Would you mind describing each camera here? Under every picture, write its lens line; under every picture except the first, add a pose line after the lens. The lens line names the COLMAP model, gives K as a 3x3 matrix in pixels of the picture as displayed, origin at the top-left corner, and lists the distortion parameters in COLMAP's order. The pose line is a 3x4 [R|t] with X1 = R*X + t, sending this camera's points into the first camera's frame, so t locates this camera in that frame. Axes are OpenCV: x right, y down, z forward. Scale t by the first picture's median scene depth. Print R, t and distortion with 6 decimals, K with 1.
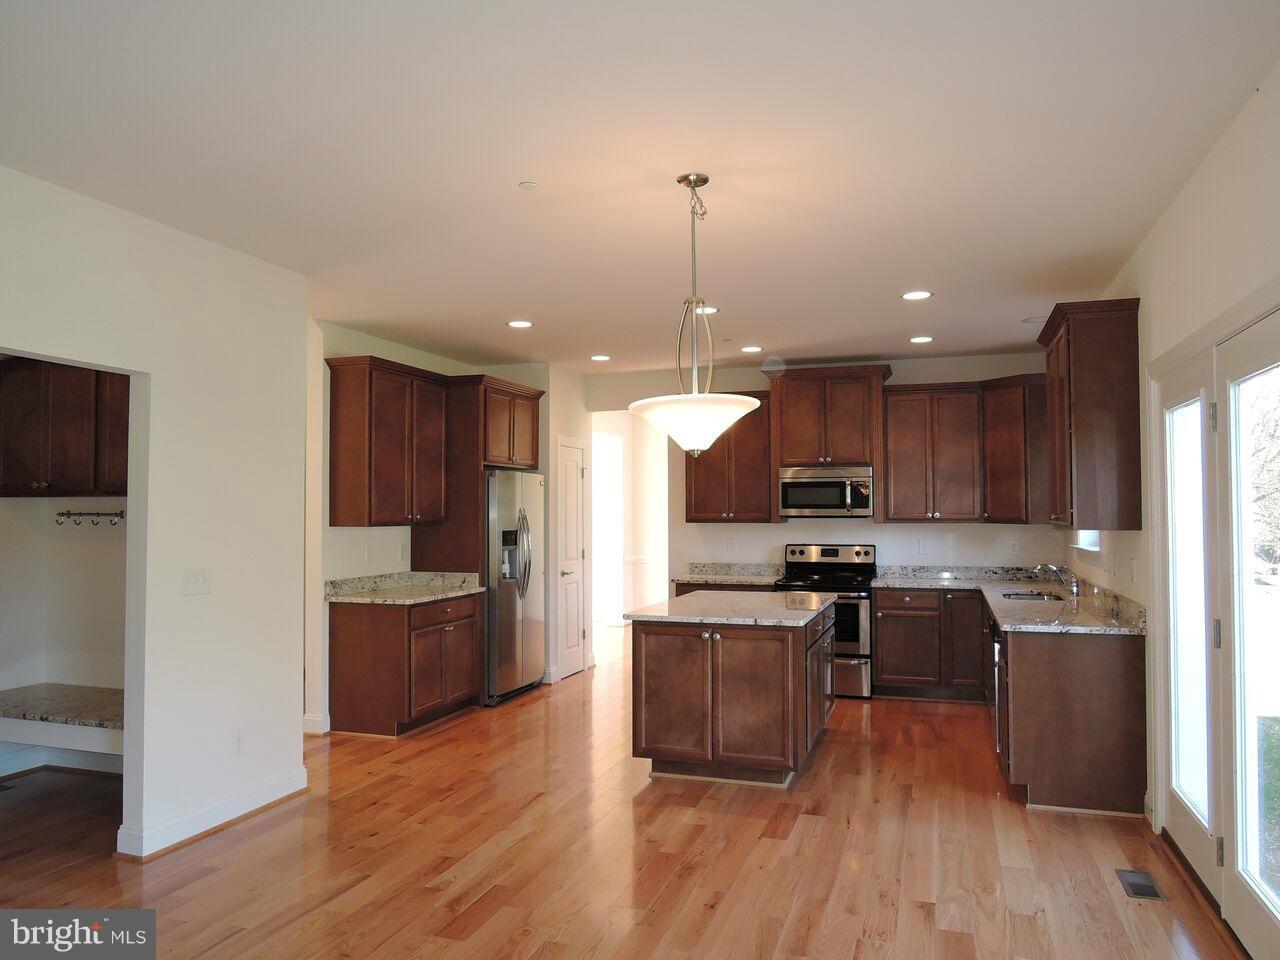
lens RADIAL K [[909.2, 0, 638.7], [0, 909.2, 475.4], [0, 0, 1]] dist [-0.024813, 0.005618]
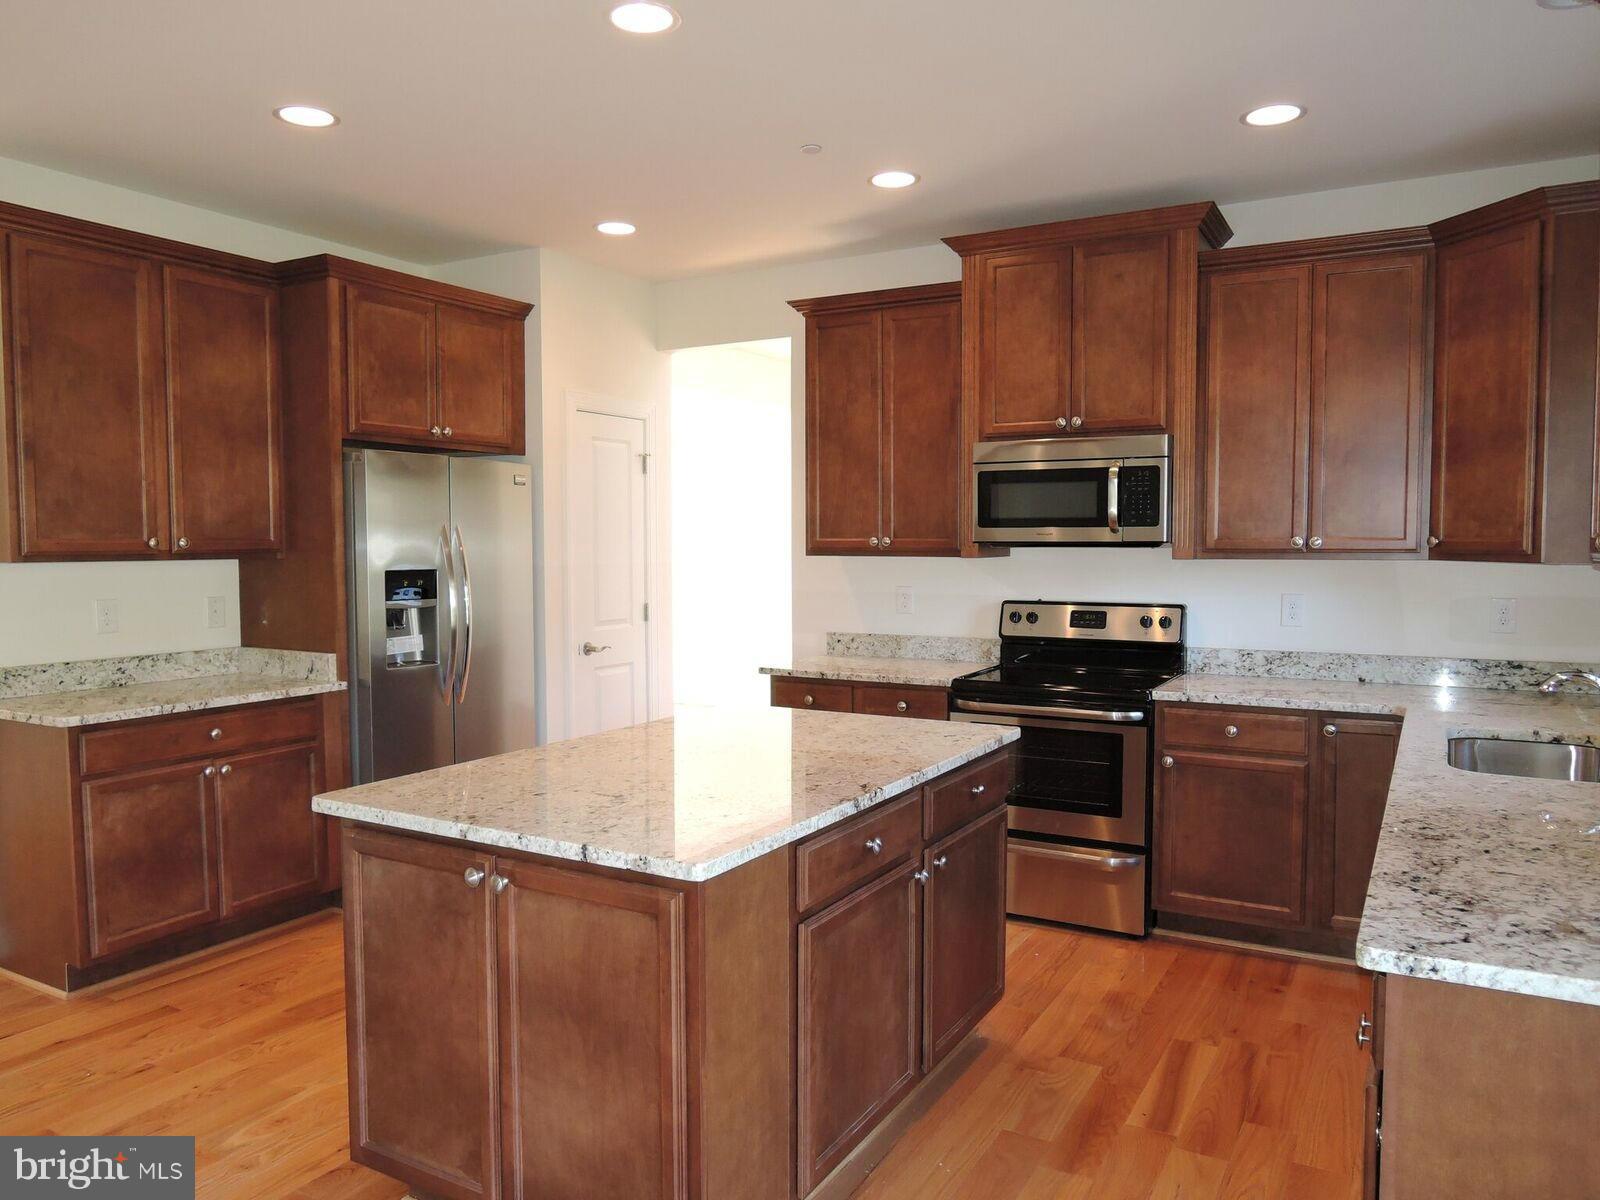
lens RADIAL K [[1136.4, 0, 798.3], [0, 1136.4, 594.2], [0, 0, 1]] dist [-0.024813, 0.005618]
pose [[0.980627, 0.009801, -0.195639, 0.190968], [0.006925, 0.996389, 0.084623, 0.021470], [0.195762, -0.084339, 0.977018, 0.412713]]
